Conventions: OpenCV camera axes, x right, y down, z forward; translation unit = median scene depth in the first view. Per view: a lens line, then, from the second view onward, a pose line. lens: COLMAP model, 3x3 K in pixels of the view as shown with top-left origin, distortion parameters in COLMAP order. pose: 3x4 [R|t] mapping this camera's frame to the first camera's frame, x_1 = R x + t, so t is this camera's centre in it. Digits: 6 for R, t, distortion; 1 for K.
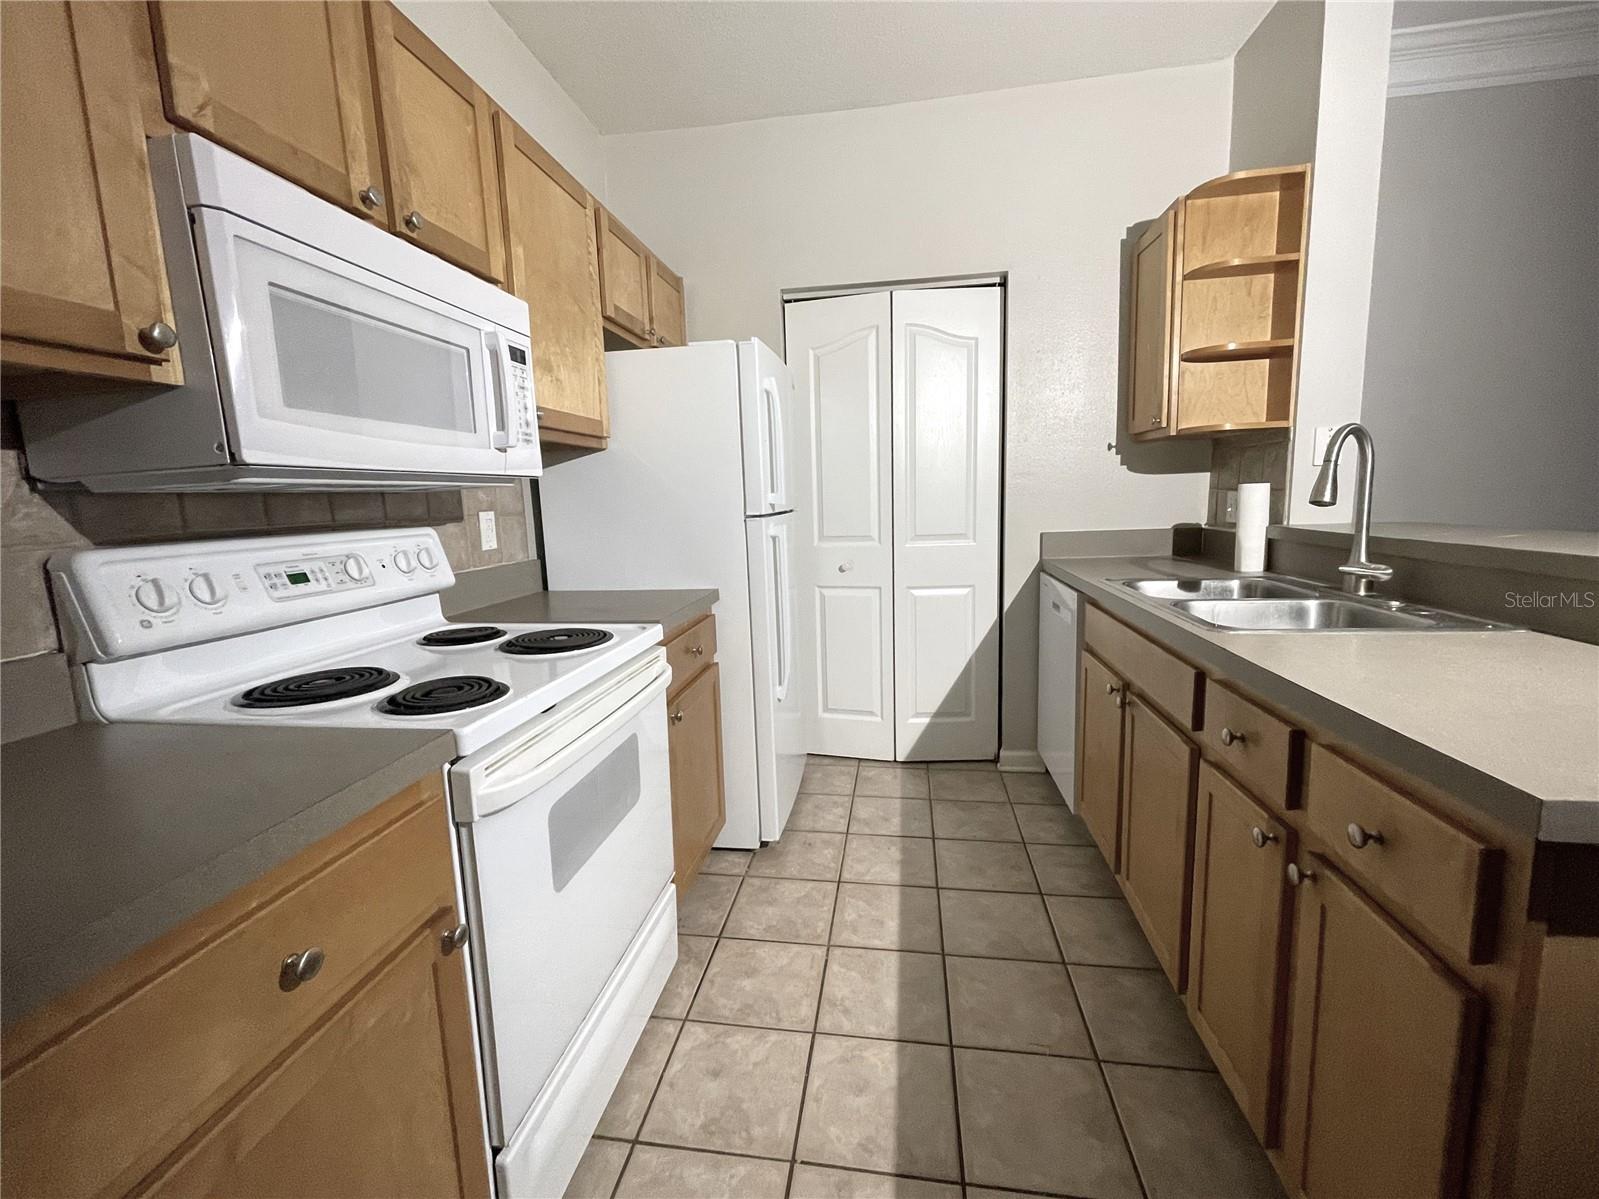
lens RADIAL K [[675.2, 0, 798.9], [0, 675.2, 597.4], [0, 0, 1]] dist [0.002454, -0.000336]
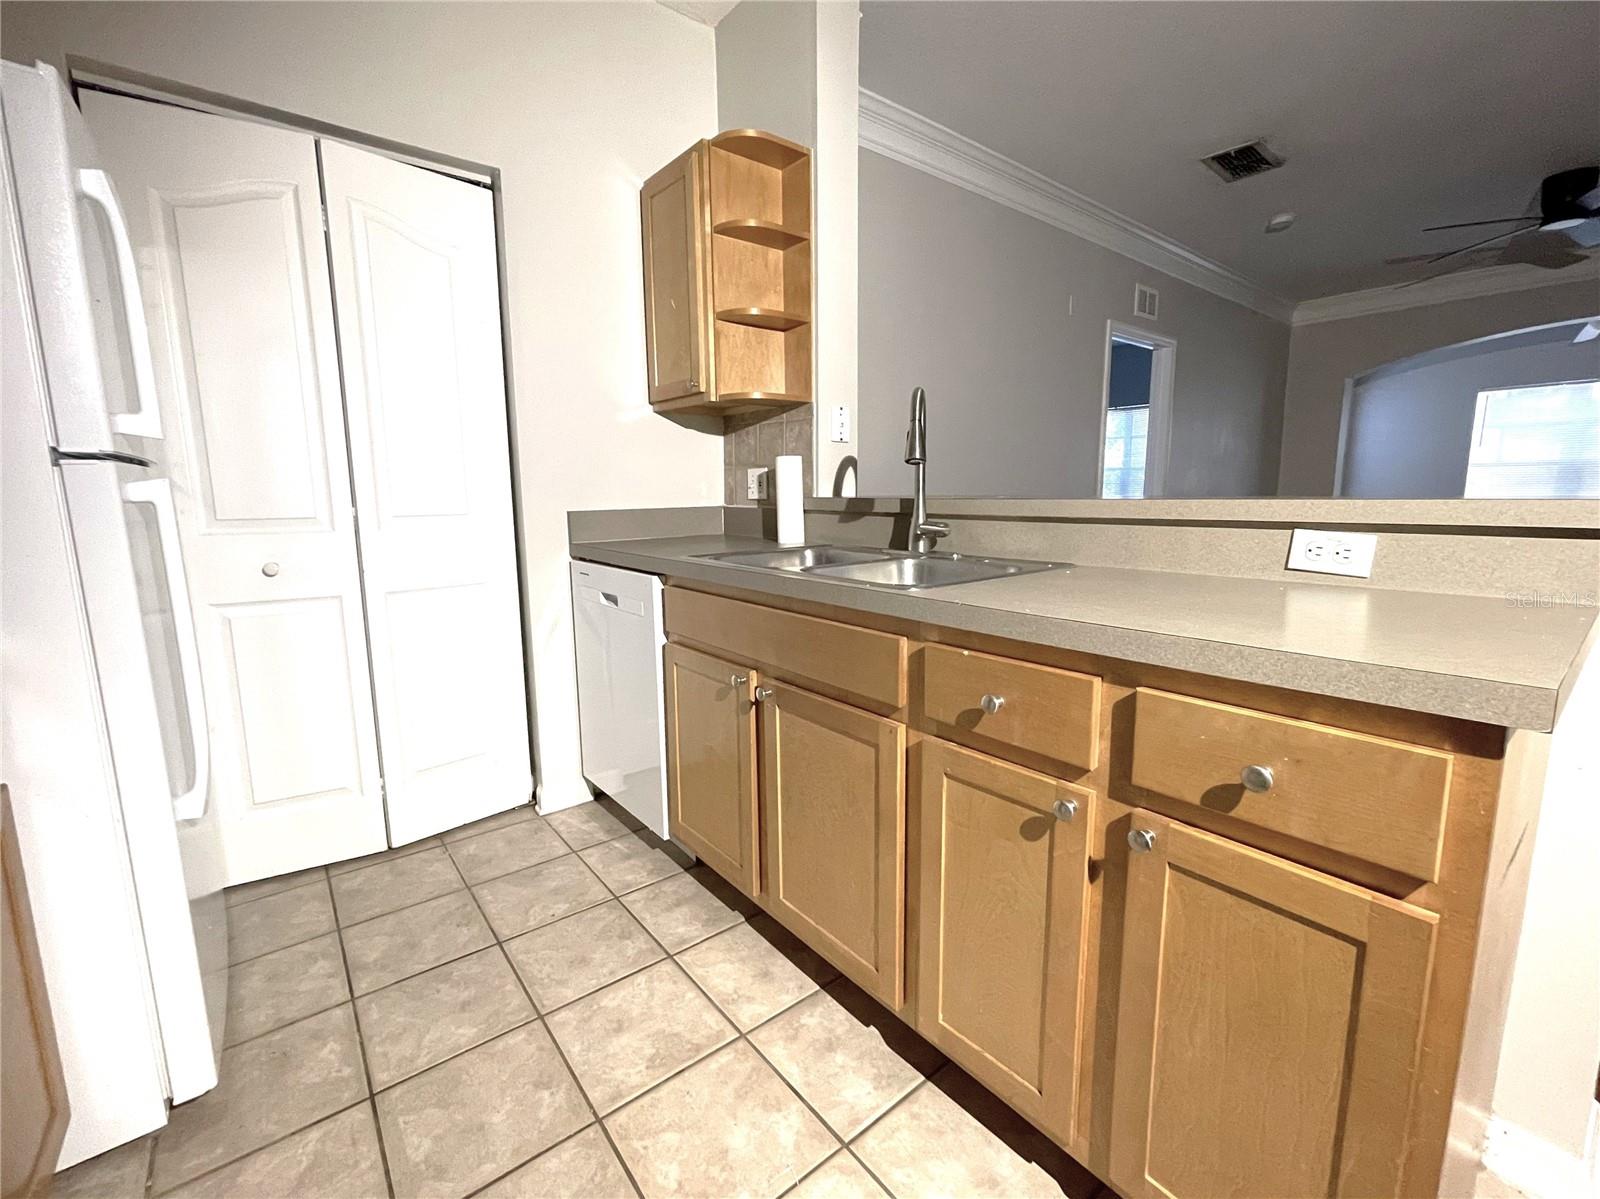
lens RADIAL K [[686.0, 0, 803.4], [0, 686.0, 593.6], [0, 0, 1]] dist [-0.003570, -0.000763]
pose [[0.681116, -0.084811, 0.727247, -0.070520], [0.098198, 0.994876, 0.024052, 0.013432], [-0.725560, 0.055032, 0.685955, 0.278543]]
